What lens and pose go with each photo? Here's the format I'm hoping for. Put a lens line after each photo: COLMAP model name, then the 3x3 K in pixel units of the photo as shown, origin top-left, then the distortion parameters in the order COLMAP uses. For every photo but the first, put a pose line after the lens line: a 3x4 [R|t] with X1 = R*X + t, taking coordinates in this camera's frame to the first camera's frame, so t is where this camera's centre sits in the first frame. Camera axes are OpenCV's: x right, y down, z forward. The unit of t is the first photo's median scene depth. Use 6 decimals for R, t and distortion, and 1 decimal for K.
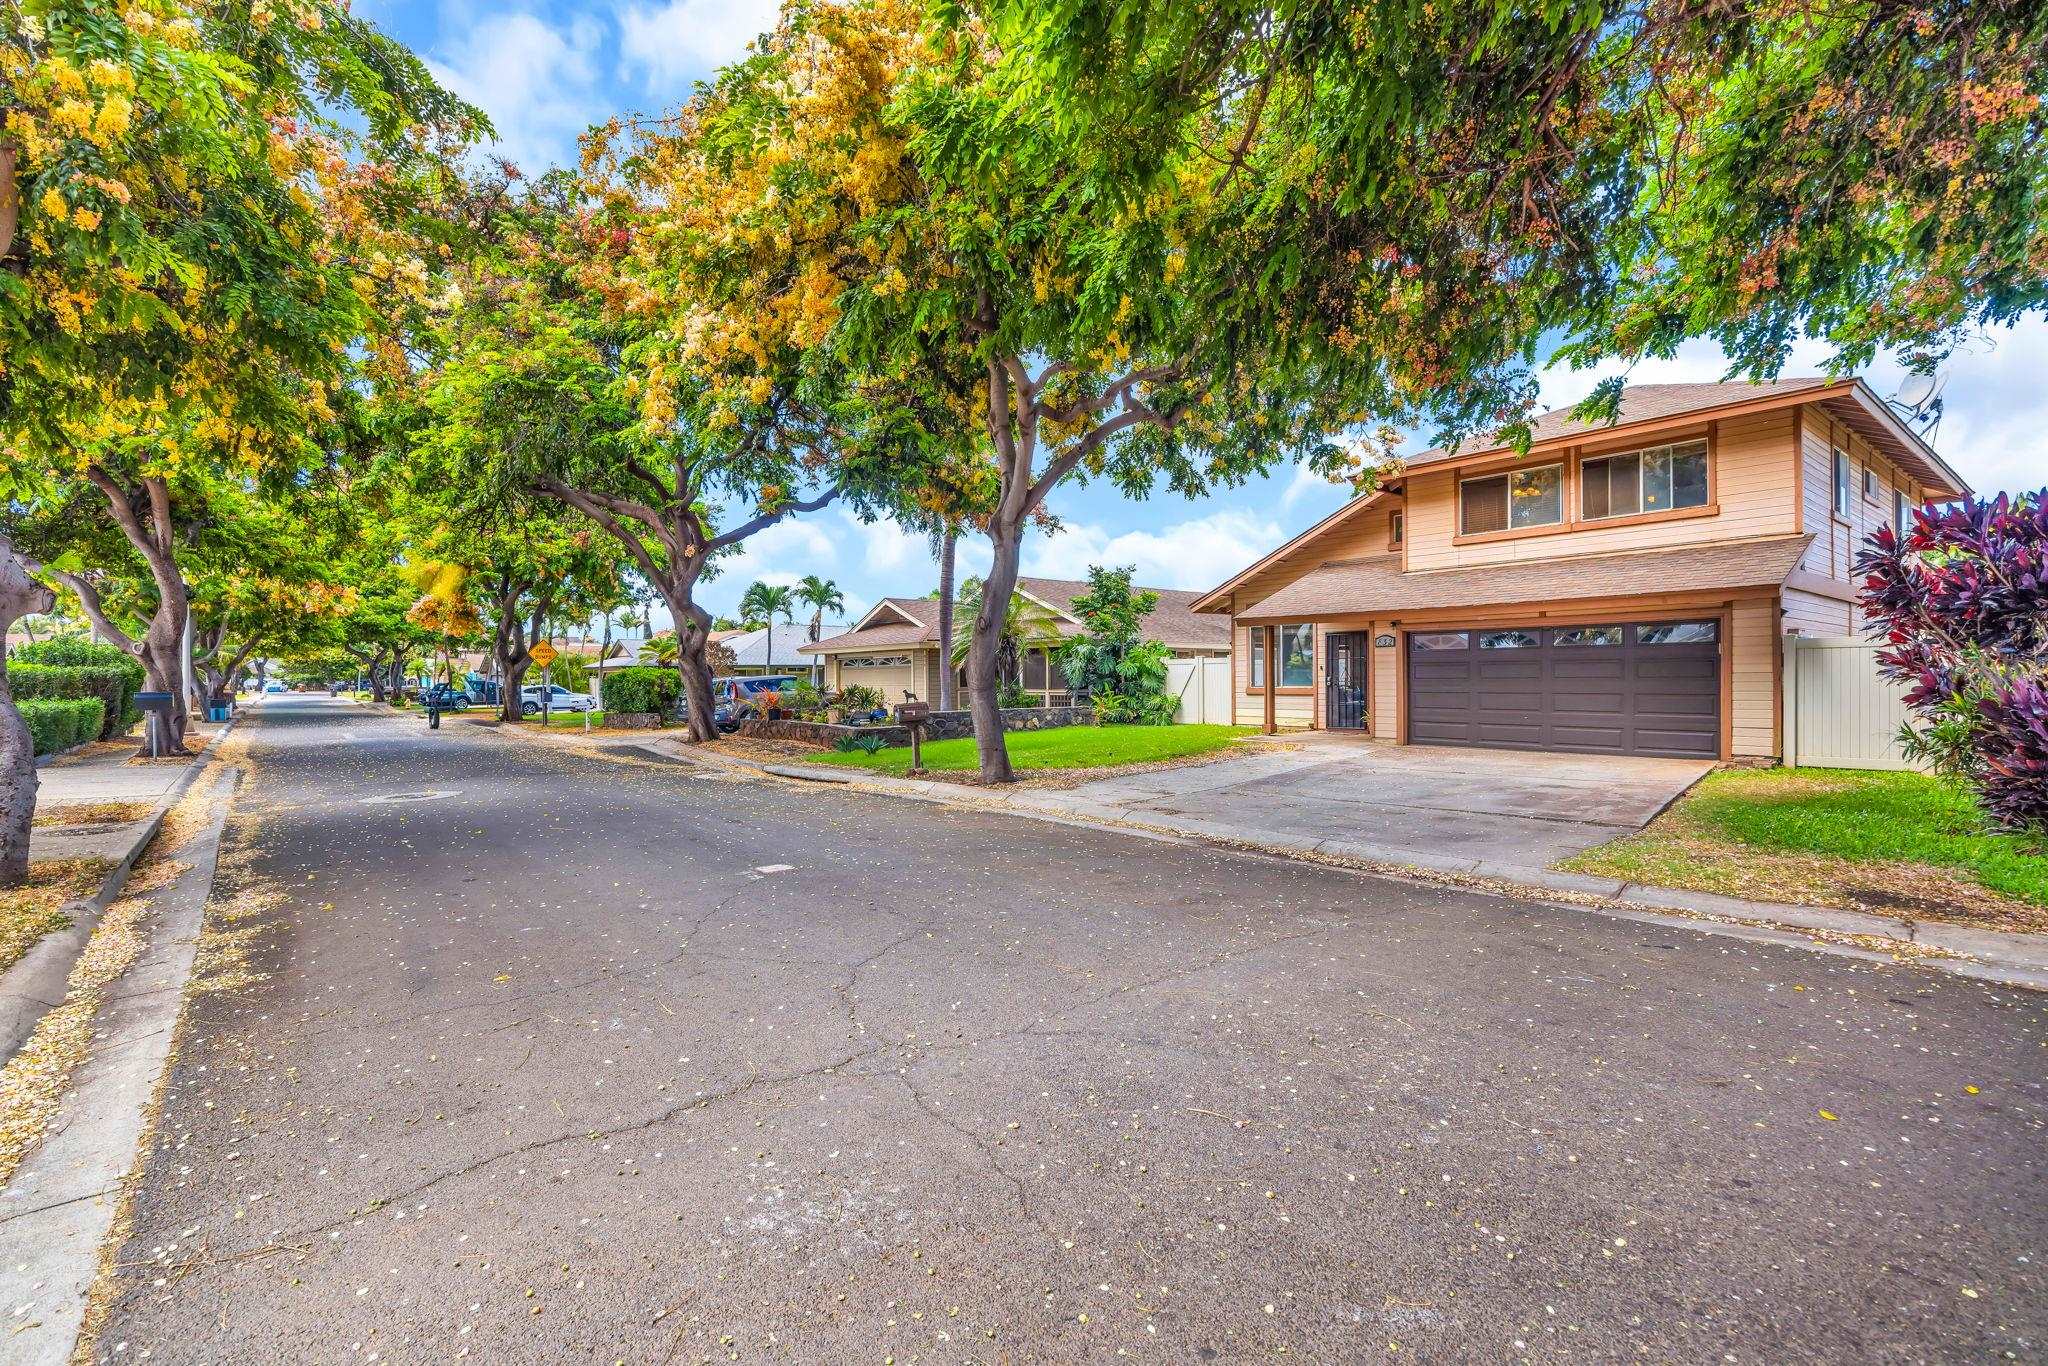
lens RADIAL K [[925.2, 0, 1030.4], [0, 925.2, 684.1], [0, 0, 1]] dist [-0.001238, -0.000115]
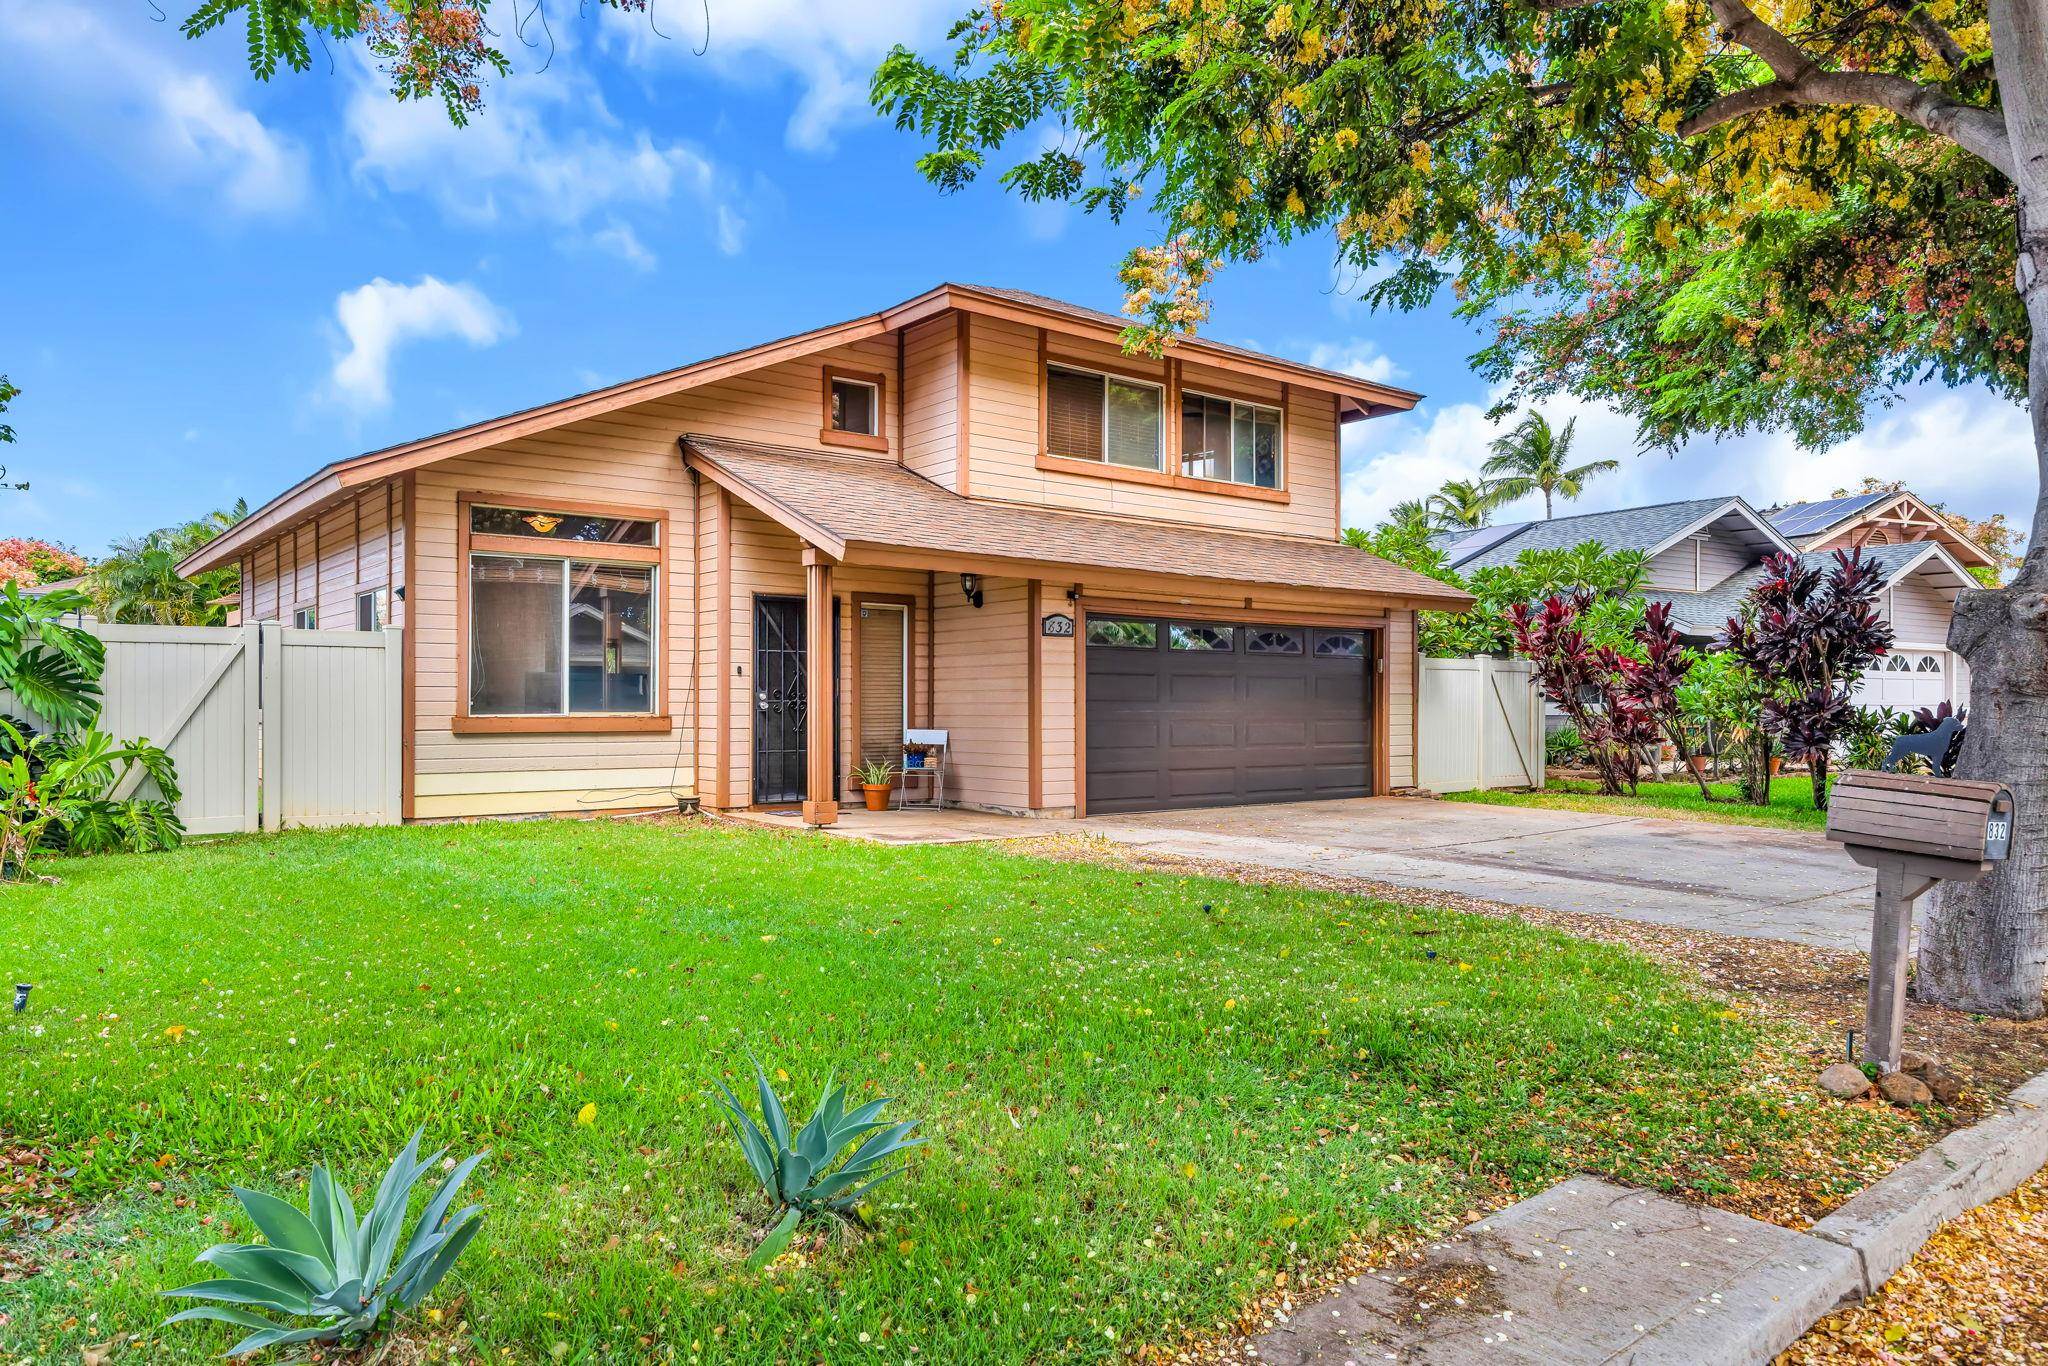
lens RADIAL K [[1292.7, 0, 1020.1], [0, 1292.7, 736.0], [0, 0, 1]] dist [-0.005991, -0.000936]
pose [[0.032391, -0.013252, 0.999387, -0.377518], [0.004829, 0.999903, 0.013102, 0.007989], [-0.999464, 0.004402, 0.032452, 1.046431]]
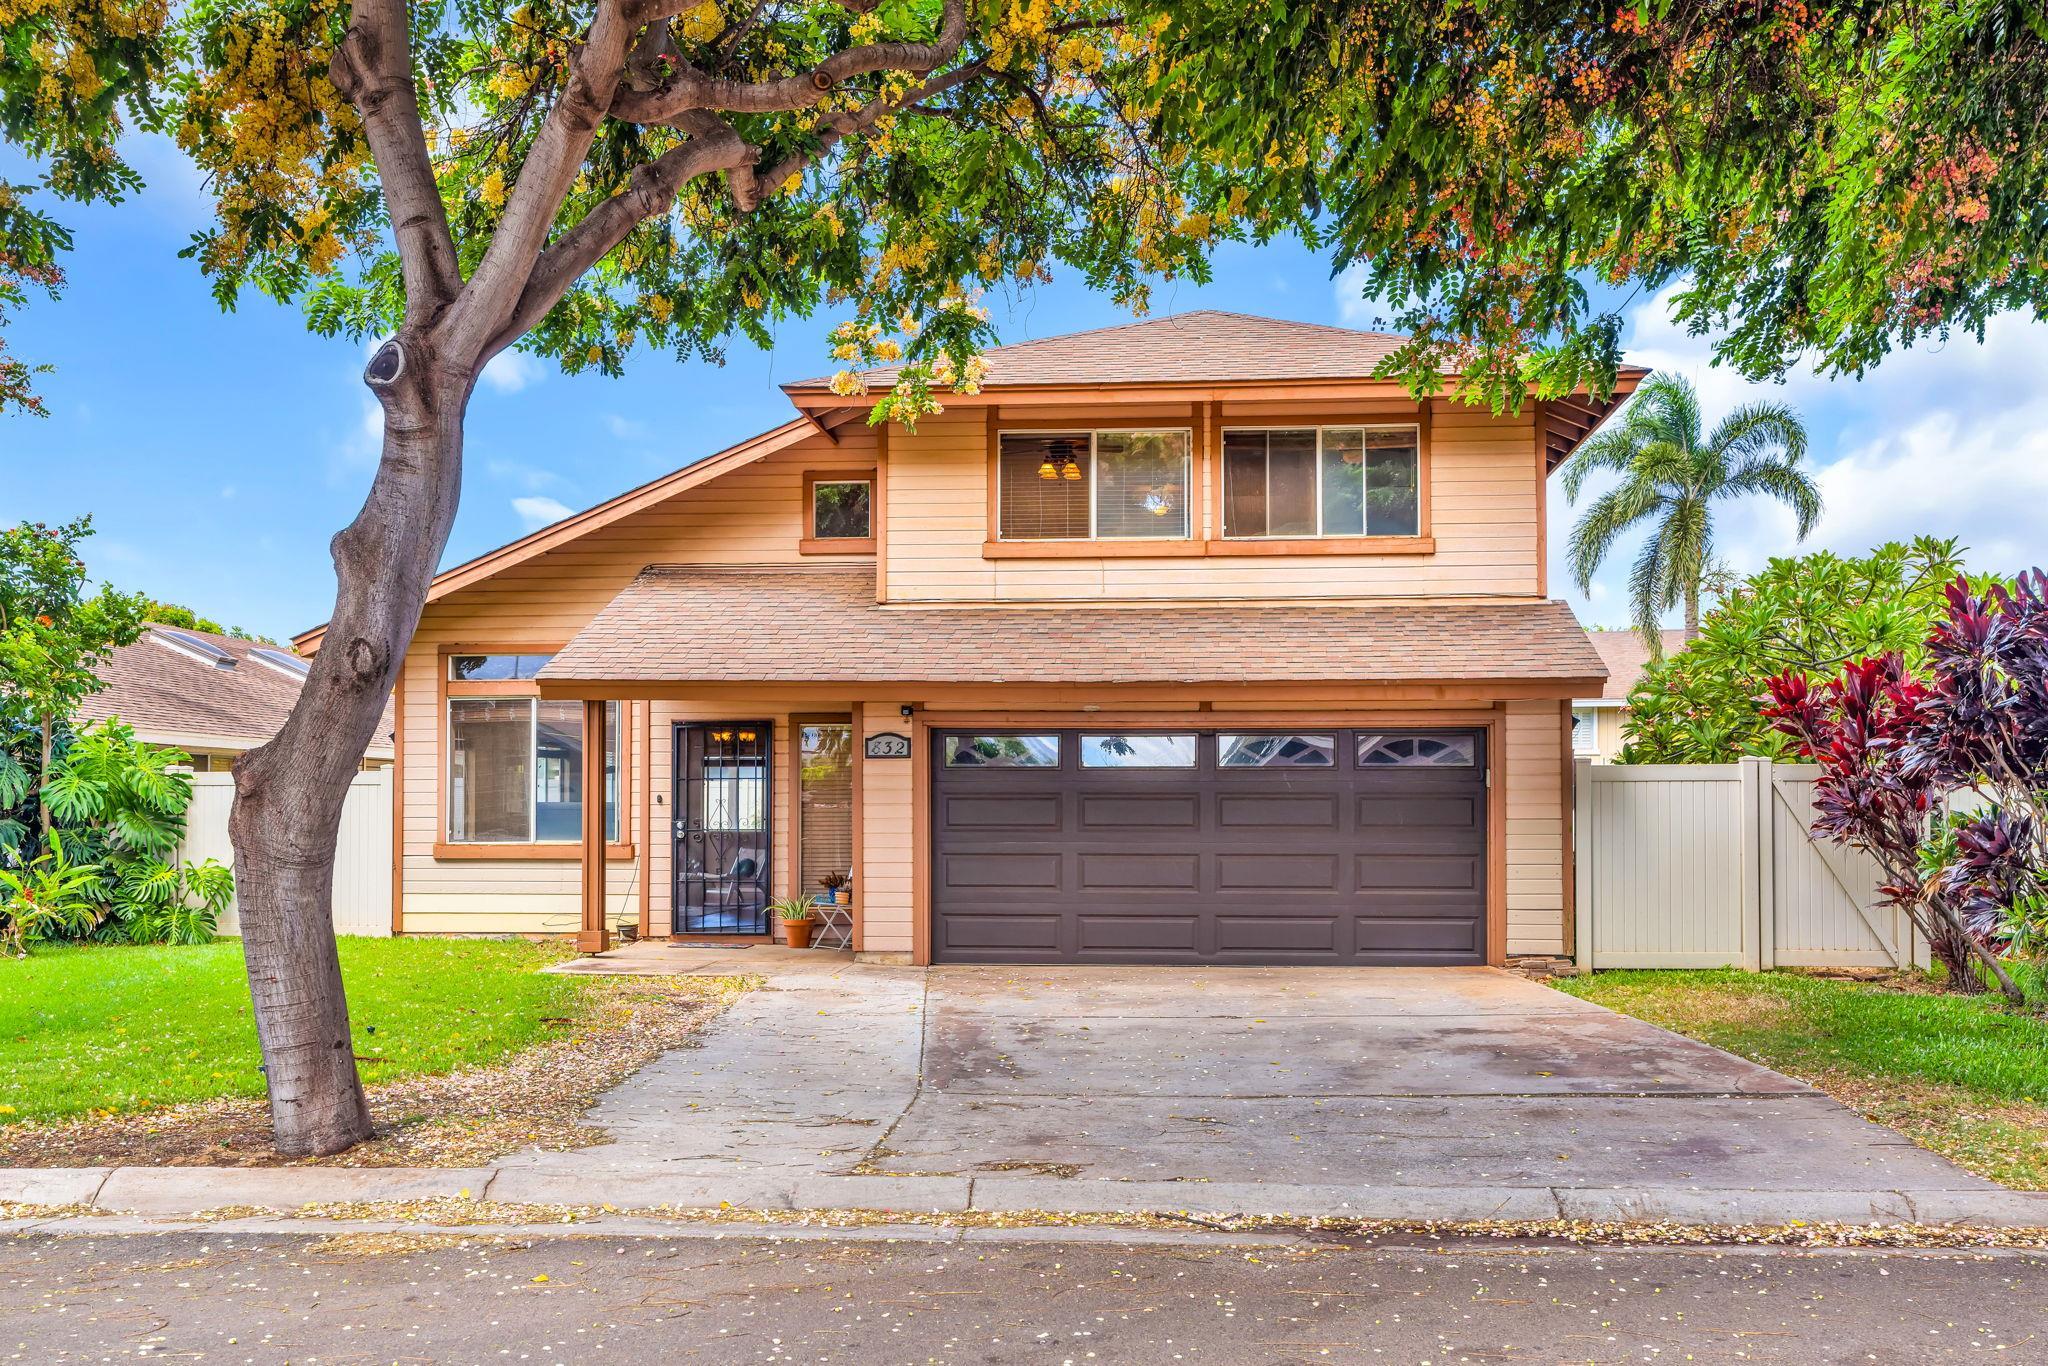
lens RADIAL K [[1904.9, 0, 1023.0], [0, 1904.9, 802.5], [0, 0, 1]] dist [-0.016415, -0.003622]
pose [[0.682387, 0.013816, 0.730861, -0.293424], [-0.001530, 0.999846, -0.017473, -0.000499], [-0.730990, 0.010805, 0.682303, 0.304867]]
